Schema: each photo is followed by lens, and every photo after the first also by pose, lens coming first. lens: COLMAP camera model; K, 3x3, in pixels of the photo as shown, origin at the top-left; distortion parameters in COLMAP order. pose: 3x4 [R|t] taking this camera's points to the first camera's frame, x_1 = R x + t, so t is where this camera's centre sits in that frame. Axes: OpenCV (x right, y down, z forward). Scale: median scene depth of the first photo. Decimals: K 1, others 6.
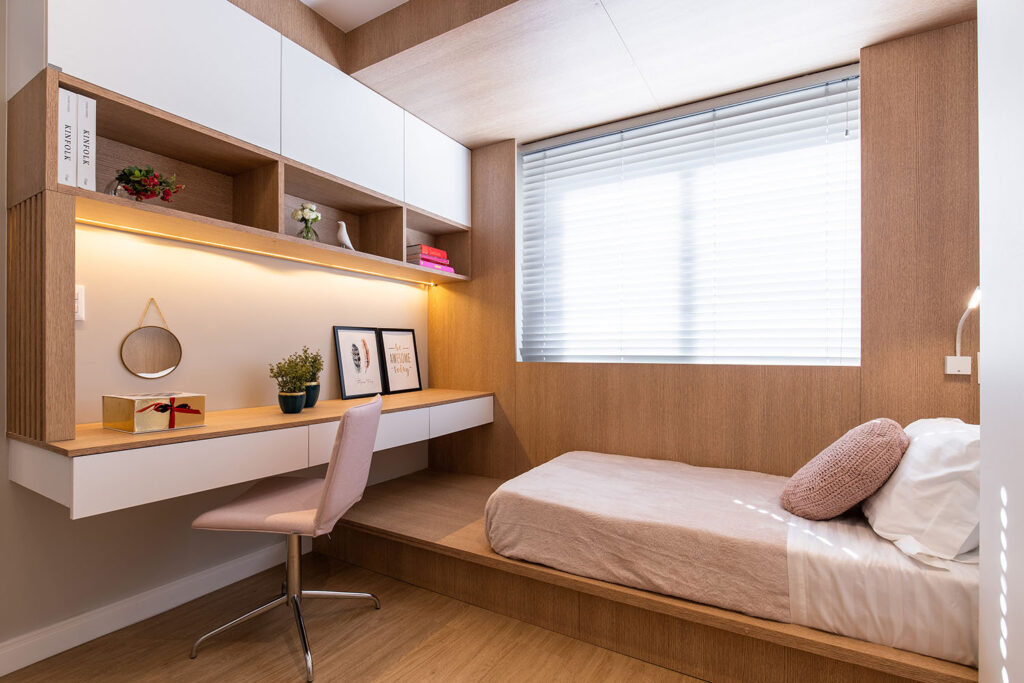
lens RADIAL K [[460.2, 0, 507.5], [0, 460.2, 346.9], [0, 0, 1]] dist [0.000757, -0.000992]
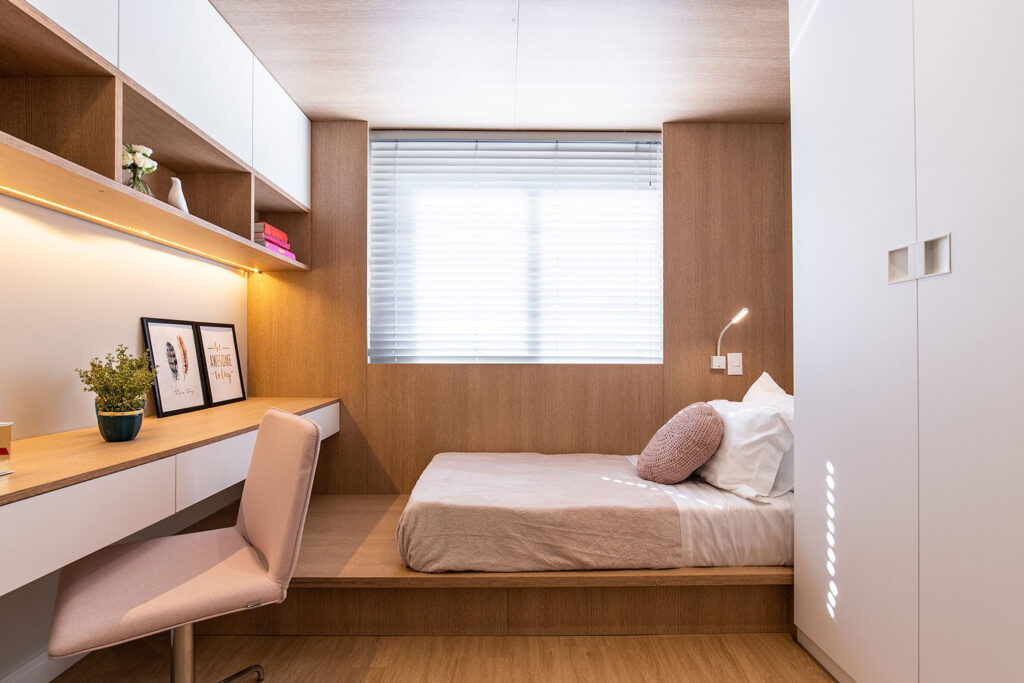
lens RADIAL K [[460.2, 0, 505.5], [0, 460.2, 344.6], [0, 0, 1]] dist [0.000757, -0.000992]
pose [[0.864334, 0.009219, 0.502834, -0.277762], [-0.005860, 0.999949, -0.008260, 0.000418], [-0.502884, 0.004192, 0.864343, 0.090834]]
